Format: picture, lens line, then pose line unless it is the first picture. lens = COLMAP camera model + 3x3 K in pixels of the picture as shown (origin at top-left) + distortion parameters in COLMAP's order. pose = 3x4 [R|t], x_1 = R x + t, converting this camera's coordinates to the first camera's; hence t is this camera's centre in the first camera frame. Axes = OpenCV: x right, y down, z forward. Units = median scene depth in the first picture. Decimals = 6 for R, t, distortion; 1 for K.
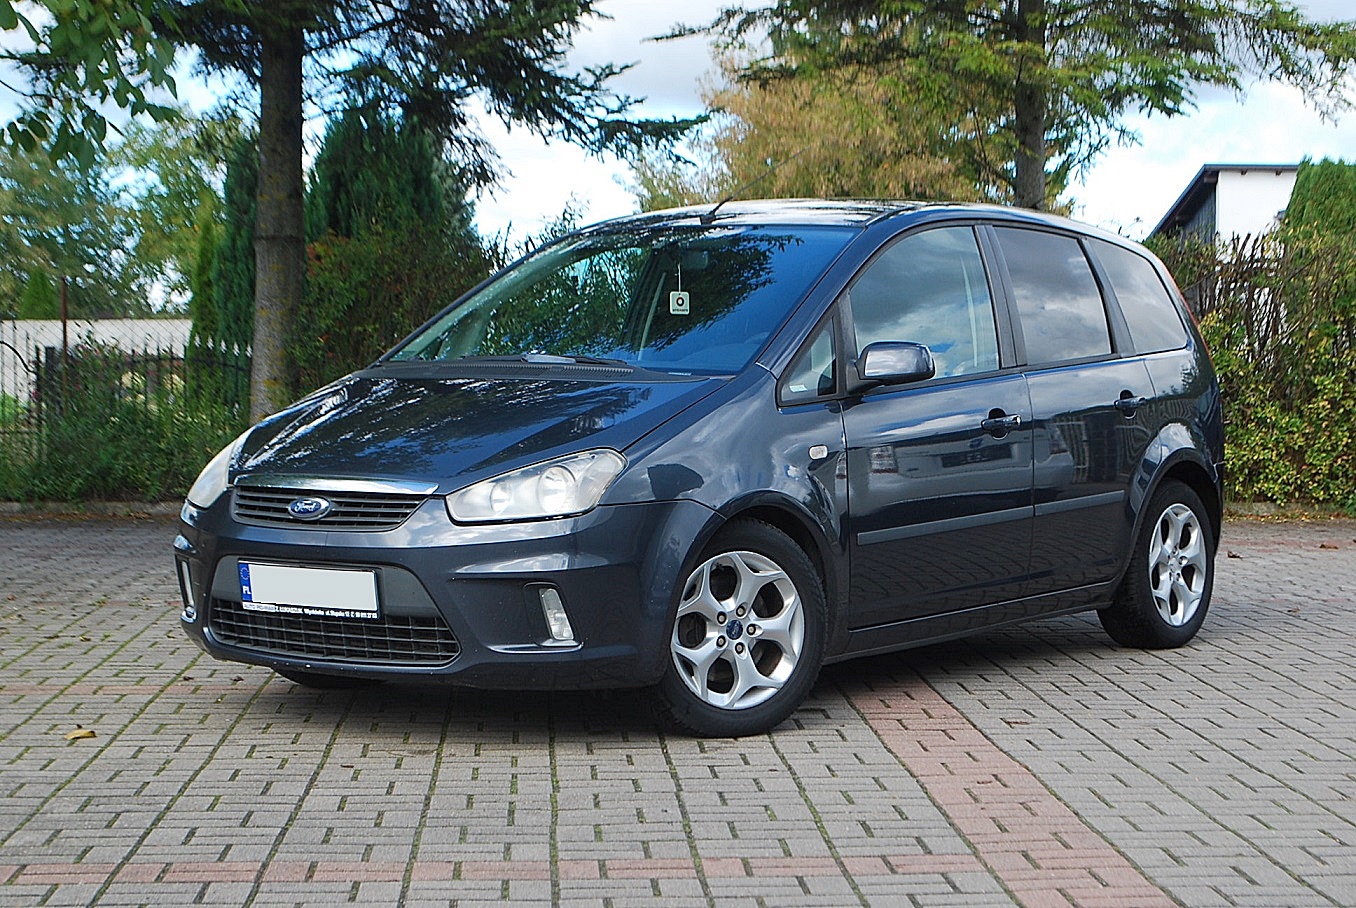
lens RADIAL K [[2593.3, 0, 682.0], [0, 2593.3, 451.1], [0, 0, 1]] dist [-0.016302, 0.000000]
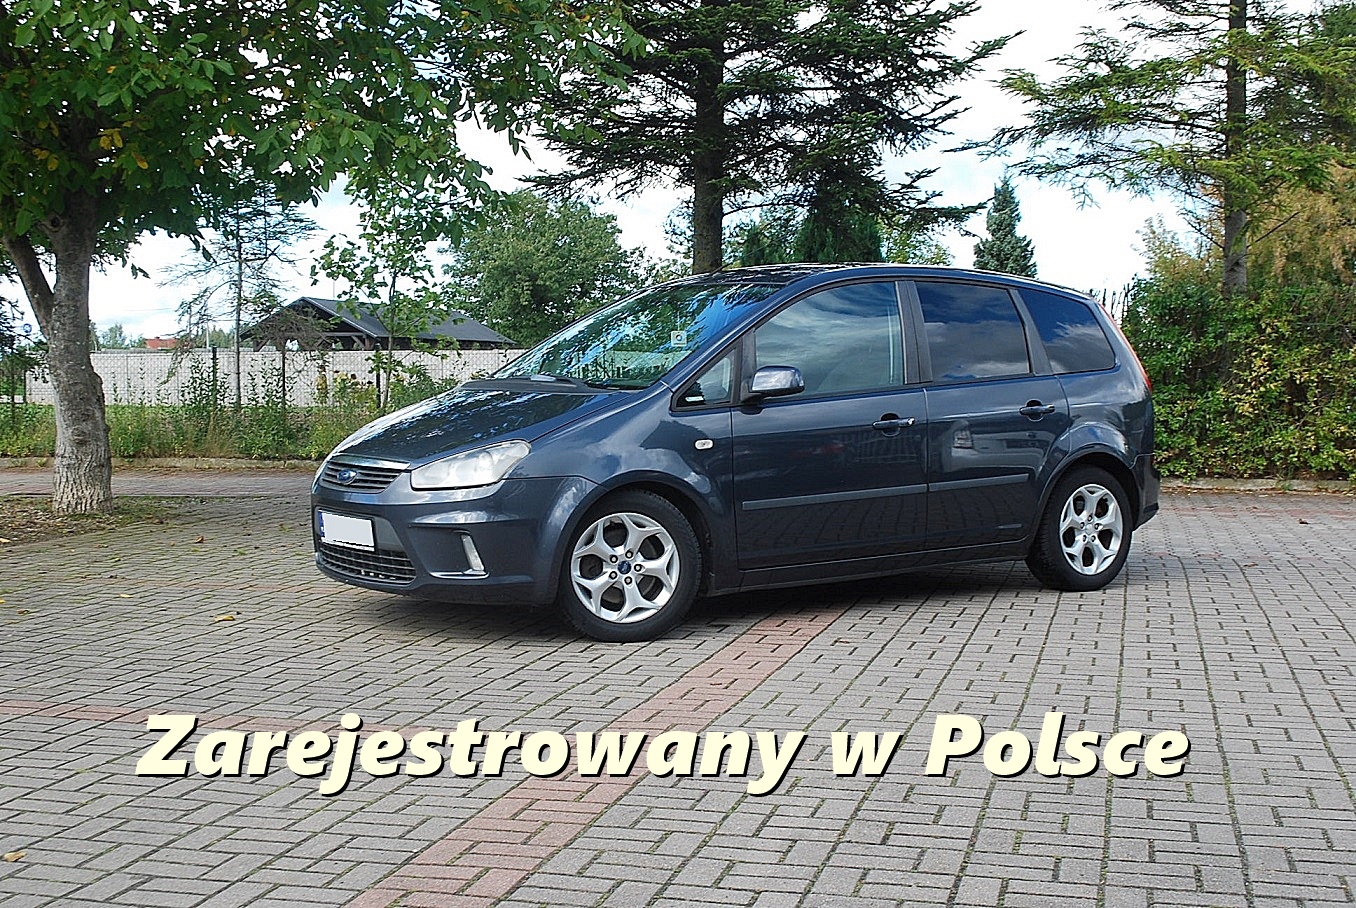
lens RADIAL K [[1700.0, 0, 674.0], [0, 1700.0, 461.6], [0, 0, 1]] dist [-0.052127, 0.000000]
pose [[0.943600, 0.017661, -0.330616, 0.350672], [-0.011452, 0.999720, 0.020718, -0.009030], [0.330890, -0.015763, 0.943538, 0.125402]]
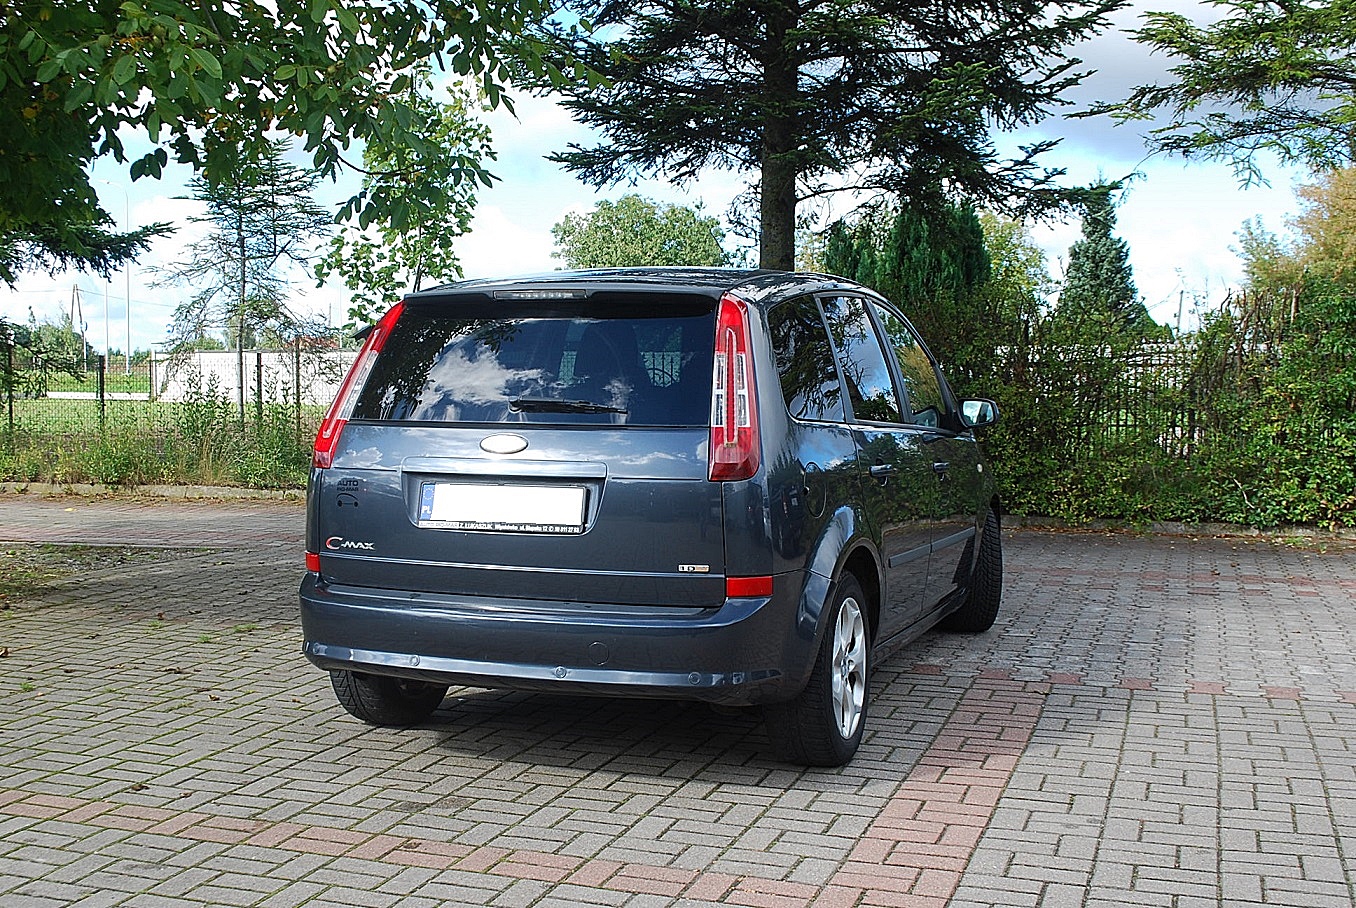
lens RADIAL K [[1576.0, 0, 678.7], [0, 1576.0, 448.1], [0, 0, 1]] dist [-0.080177, 0.000000]
pose [[0.920448, 0.021629, -0.390266, 0.224558], [-0.014994, 0.999687, 0.020038, -0.050352], [0.390578, -0.012592, 0.920484, 0.629736]]
